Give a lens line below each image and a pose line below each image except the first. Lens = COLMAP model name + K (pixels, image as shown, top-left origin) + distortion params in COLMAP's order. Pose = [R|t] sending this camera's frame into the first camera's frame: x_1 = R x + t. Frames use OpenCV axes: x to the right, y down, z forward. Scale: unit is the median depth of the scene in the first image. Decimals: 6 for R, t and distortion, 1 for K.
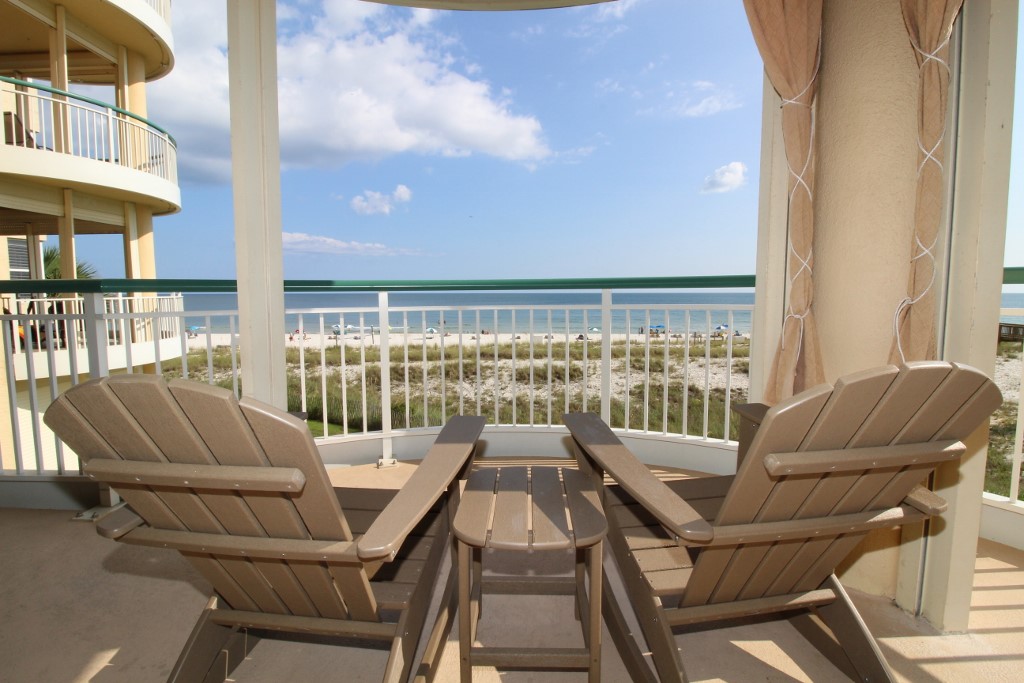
lens RADIAL K [[478.7, 0, 523.6], [0, 478.7, 335.0], [0, 0, 1]] dist [-0.000216, -0.013473]
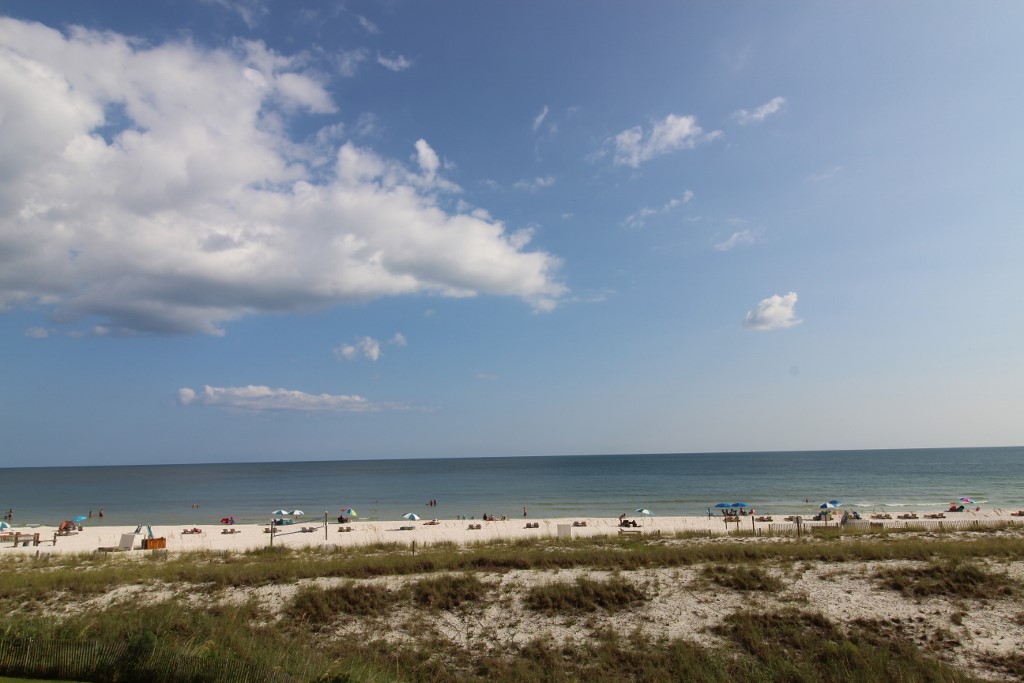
lens RADIAL K [[589.2, 0, 517.3], [0, 589.2, 326.6], [0, 0, 1]] dist [0.006204, -0.009454]
pose [[0.999043, -0.026012, -0.035172, 0.000219], [0.014434, 0.954990, -0.296288, -0.030281], [0.041296, 0.295496, 0.954451, 0.145719]]
